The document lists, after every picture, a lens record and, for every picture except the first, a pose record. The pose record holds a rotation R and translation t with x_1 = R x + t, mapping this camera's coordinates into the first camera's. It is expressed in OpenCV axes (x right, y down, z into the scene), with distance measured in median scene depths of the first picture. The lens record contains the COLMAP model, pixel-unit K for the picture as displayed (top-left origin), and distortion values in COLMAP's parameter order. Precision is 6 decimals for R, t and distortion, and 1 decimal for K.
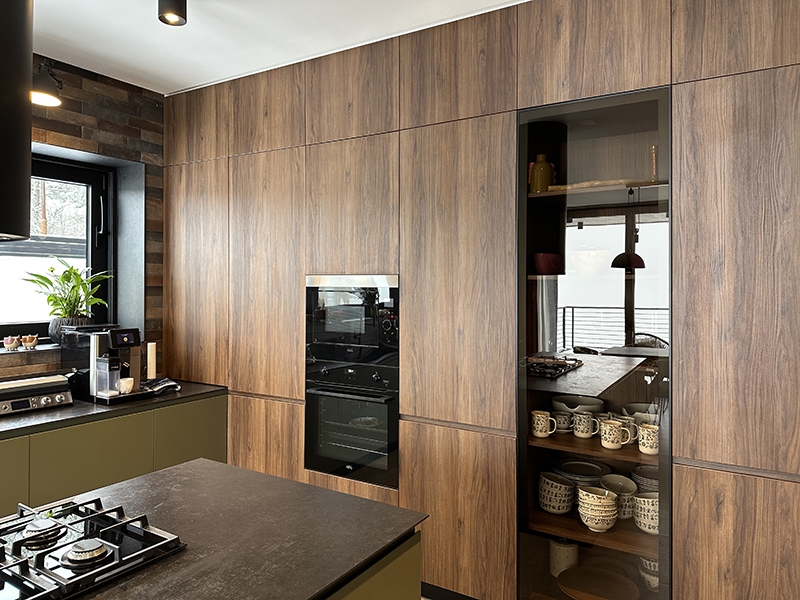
lens RADIAL K [[589.1, 0, 382.2], [0, 589.1, 275.6], [0, 0, 1]] dist [0.064968, -0.070636]
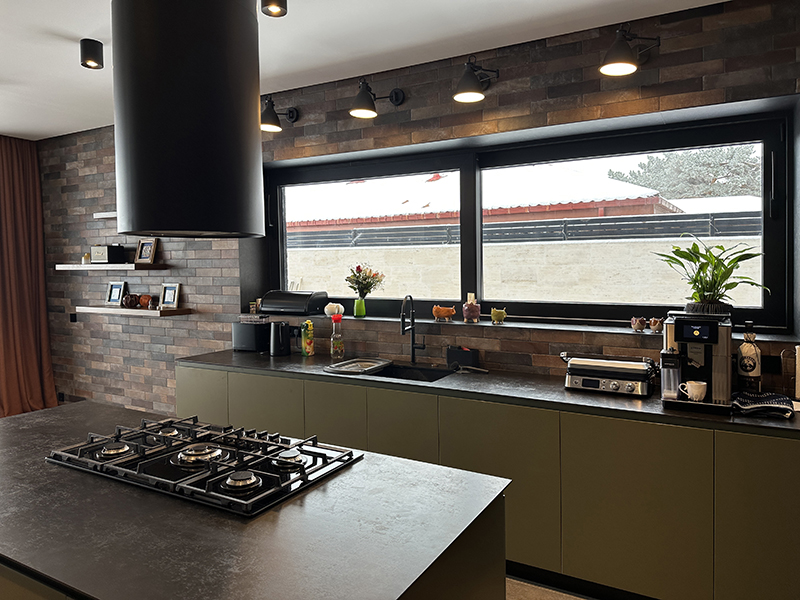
lens RADIAL K [[565.4, 0, 399.5], [0, 565.4, 279.7], [0, 0, 1]] dist [0.066289, -0.069966]
pose [[0.047665, 0.016870, -0.998721, 0.372328], [0.022433, 0.999587, 0.017955, 0.015724], [0.998611, -0.023261, 0.047267, 0.676364]]
